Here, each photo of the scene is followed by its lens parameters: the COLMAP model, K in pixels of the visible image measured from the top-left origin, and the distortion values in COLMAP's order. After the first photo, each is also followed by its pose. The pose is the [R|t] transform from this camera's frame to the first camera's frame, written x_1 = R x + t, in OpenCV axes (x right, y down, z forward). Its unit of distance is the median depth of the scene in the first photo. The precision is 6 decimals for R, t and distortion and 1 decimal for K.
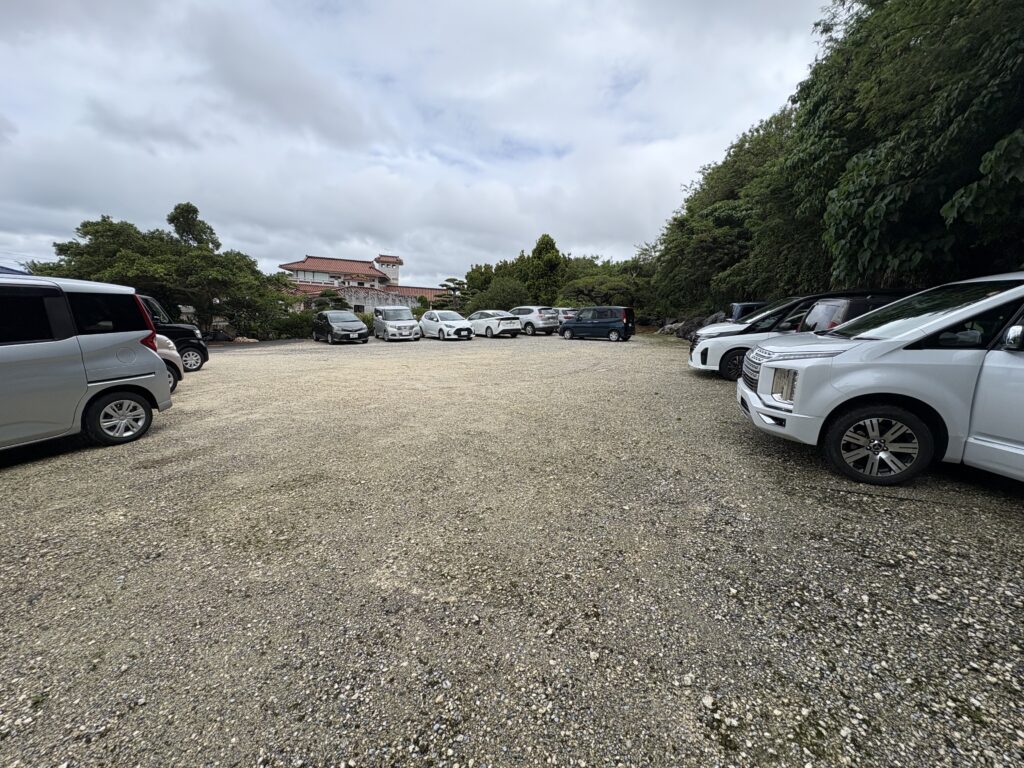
lens RADIAL K [[411.5, 0, 512.0], [0, 411.5, 384.0], [0, 0, 1]] dist [0.000024, 0.000089]
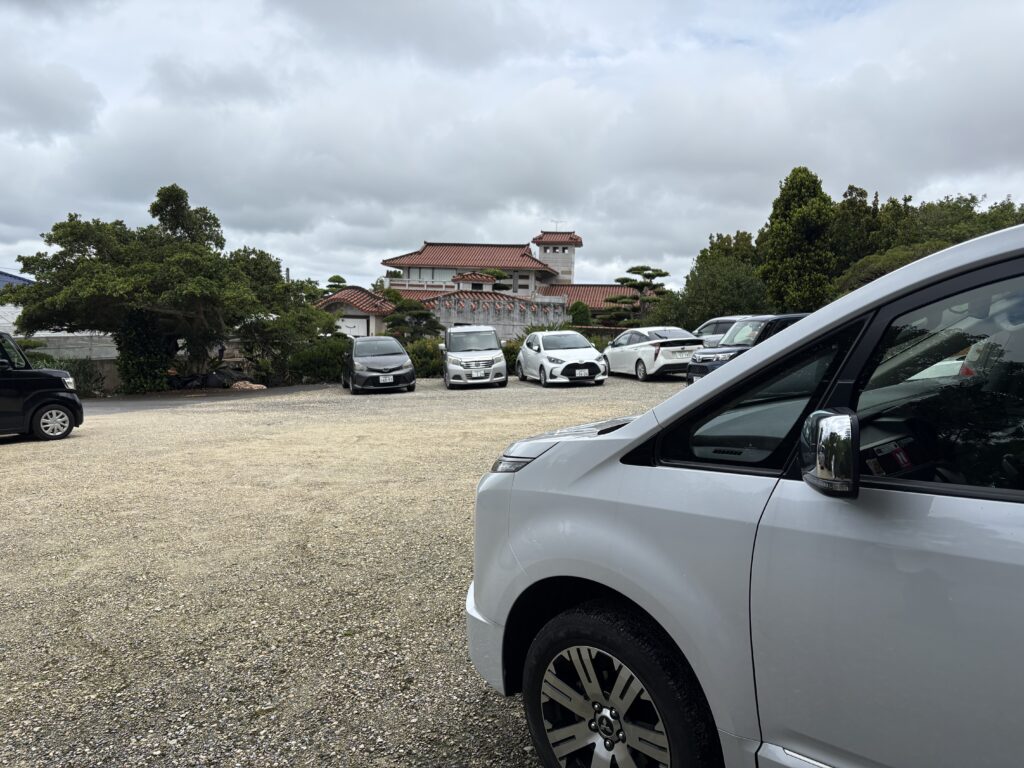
lens RADIAL K [[782.5, 0, 512.0], [0, 782.5, 384.0], [0, 0, 1]] dist [0.043927, -0.004302]
pose [[0.919967, -0.001504, -0.391992, 0.188400], [-0.037327, 0.995113, -0.091421, -0.014349], [0.390213, 0.098736, 0.915415, 0.051247]]
